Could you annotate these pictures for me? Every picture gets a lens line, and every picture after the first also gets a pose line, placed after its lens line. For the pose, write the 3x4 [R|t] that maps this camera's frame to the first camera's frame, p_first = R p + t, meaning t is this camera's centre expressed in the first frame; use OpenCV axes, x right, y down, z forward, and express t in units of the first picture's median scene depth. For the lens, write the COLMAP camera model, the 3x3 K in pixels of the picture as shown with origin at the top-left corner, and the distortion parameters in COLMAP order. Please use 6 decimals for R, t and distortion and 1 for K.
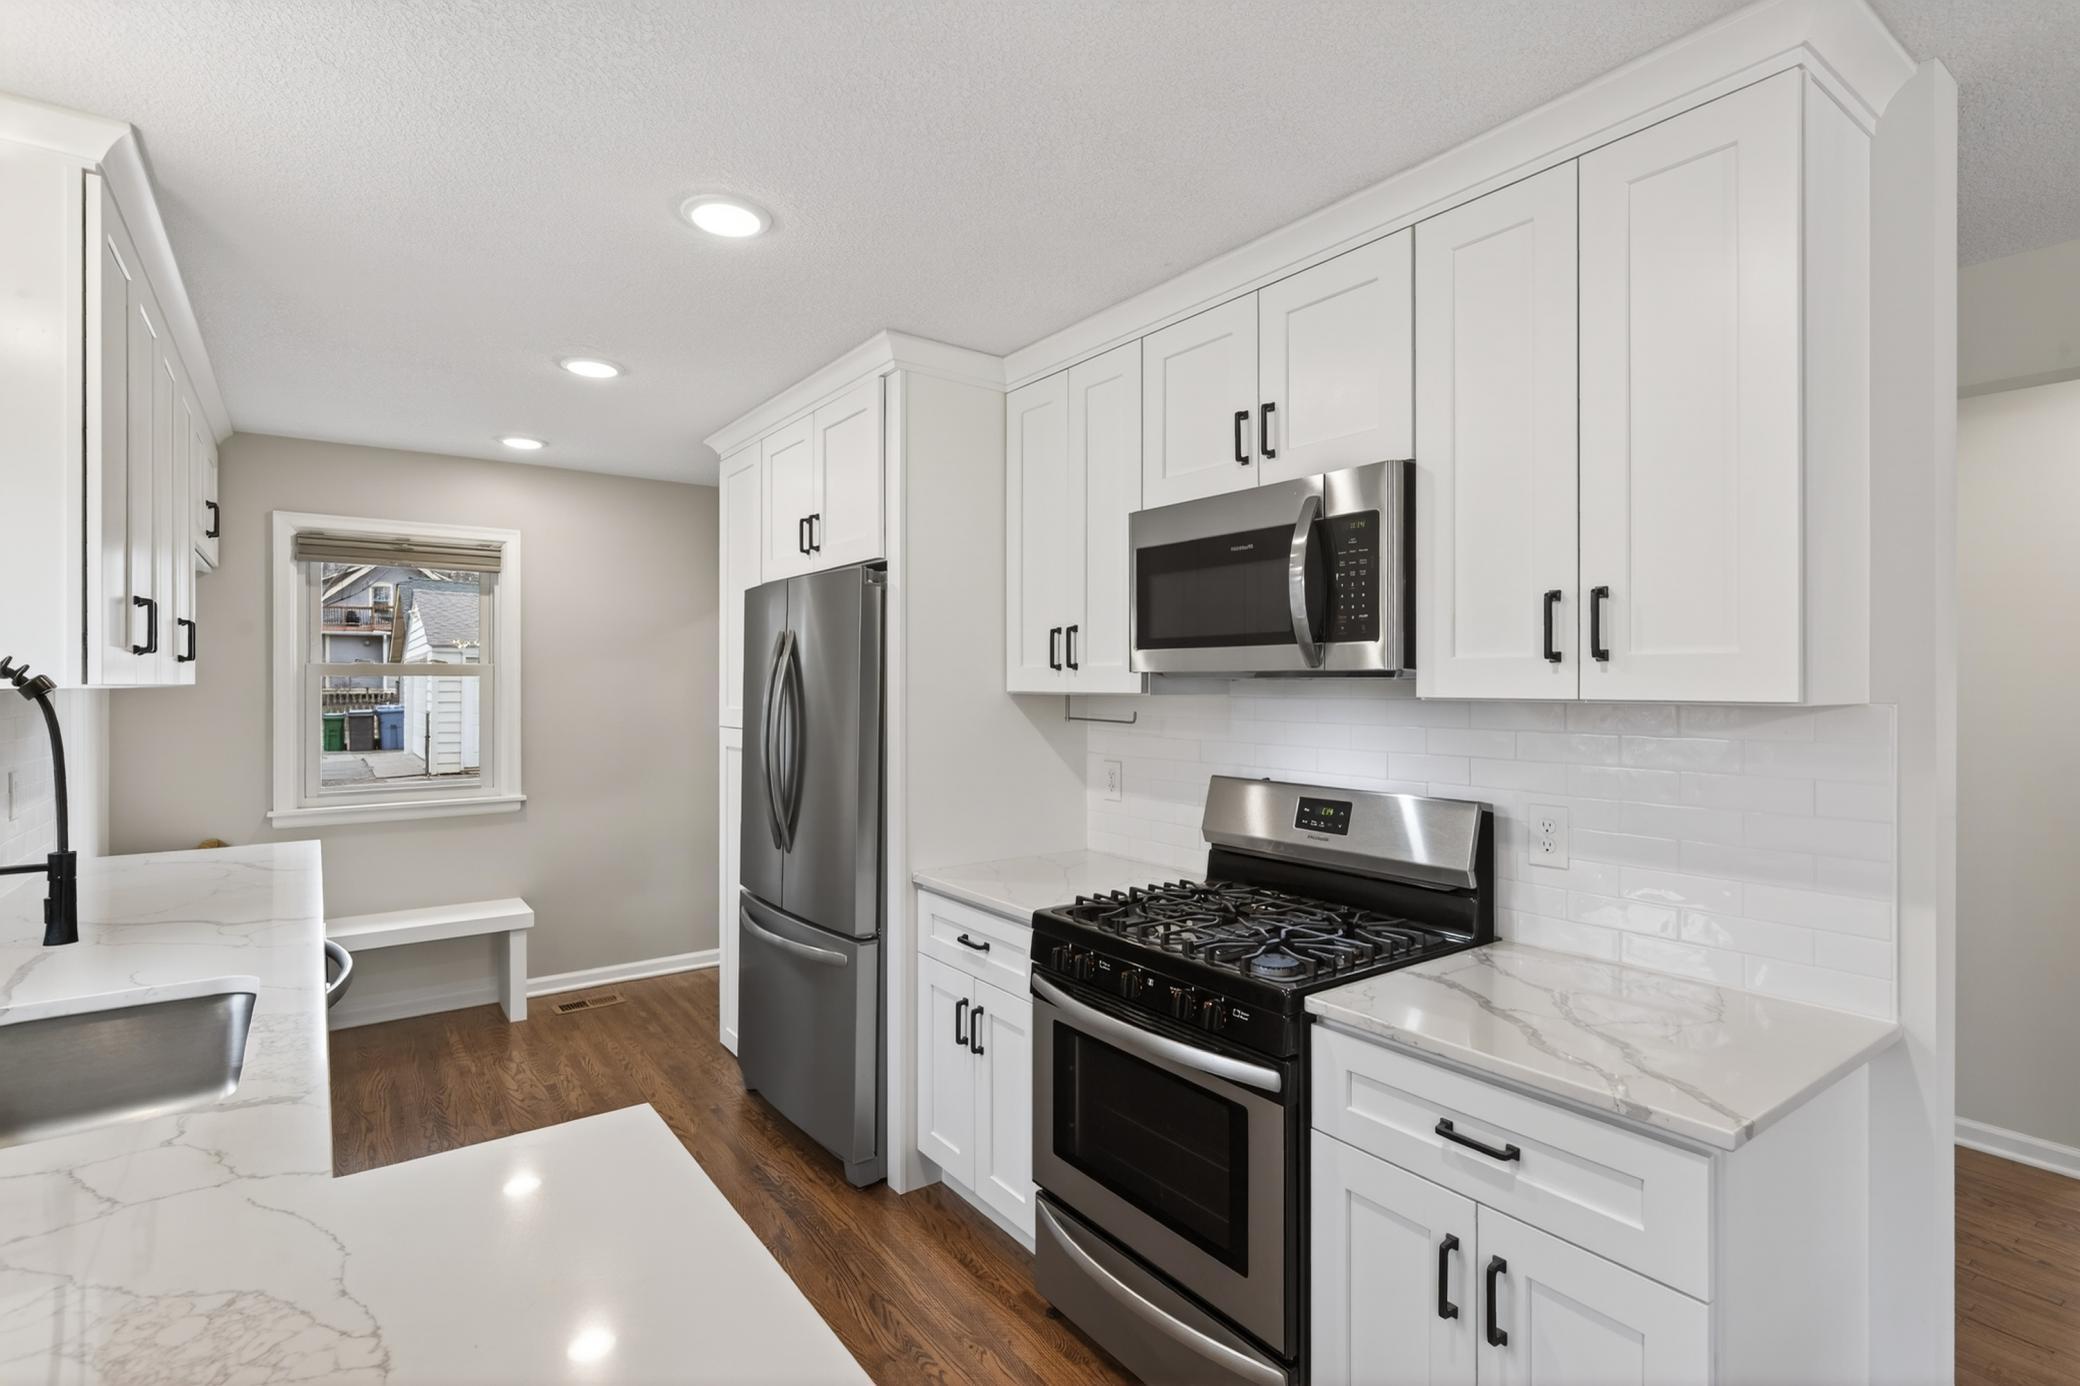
lens RADIAL K [[1009.9, 0, 1053.4], [0, 1009.9, 683.1], [0, 0, 1]] dist [-0.003976, -0.000122]
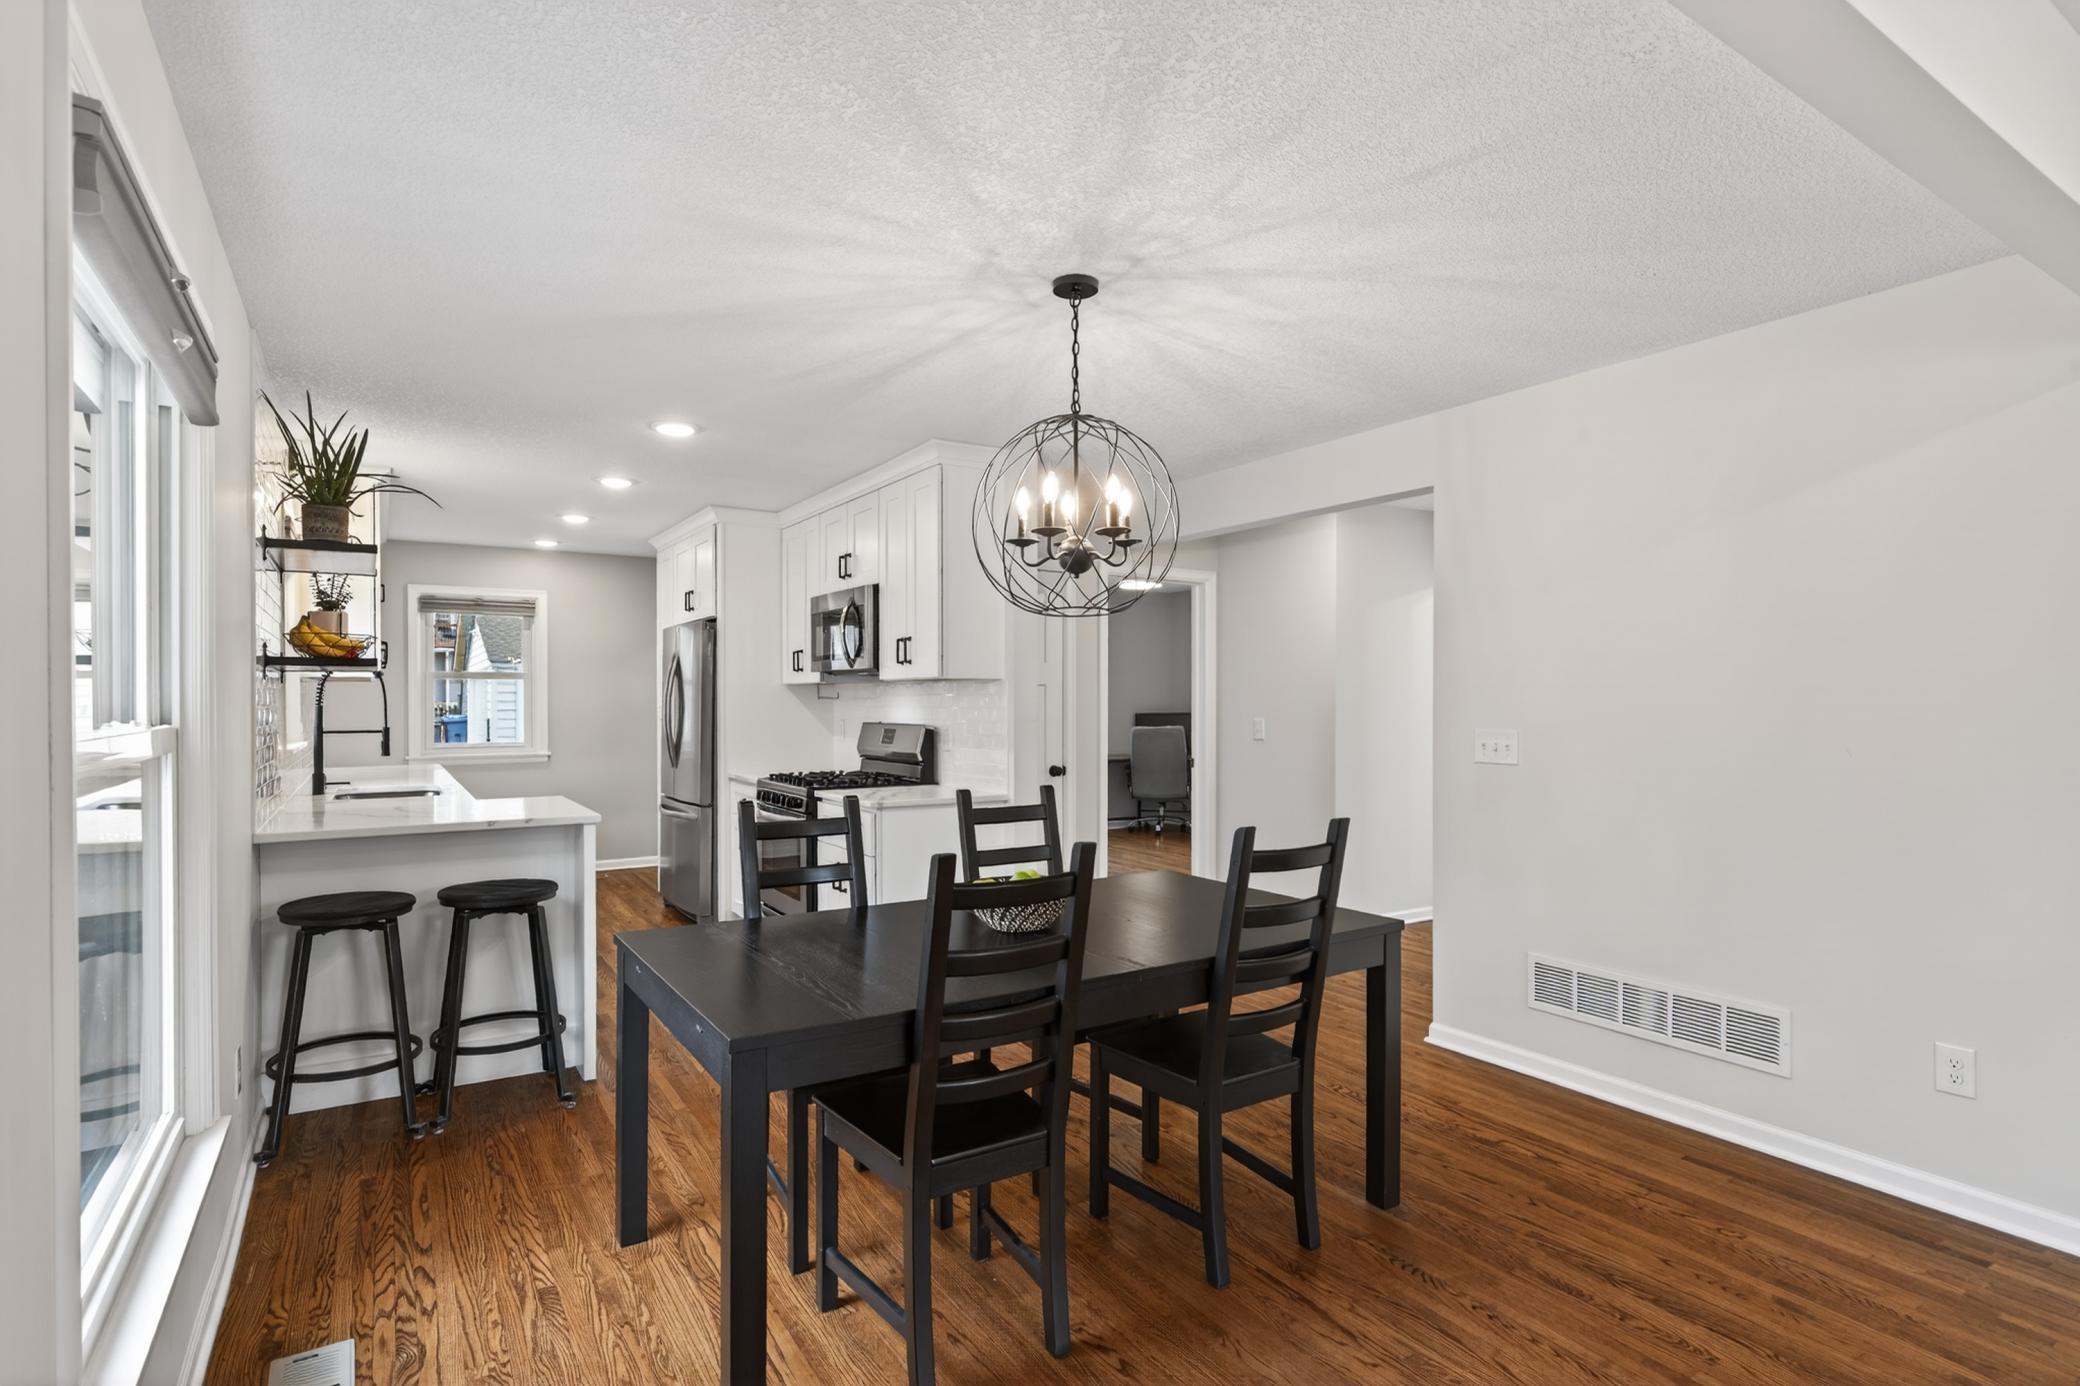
lens RADIAL K [[1009.9, 0, 1023.7], [0, 1009.9, 700.3], [0, 0, 1]] dist [-0.003976, -0.000122]
pose [[0.997852, -0.001669, -0.065483, 0.506598], [0.001914, 0.999991, 0.003689, 0.032761], [0.065476, -0.003806, 0.997847, -0.845049]]
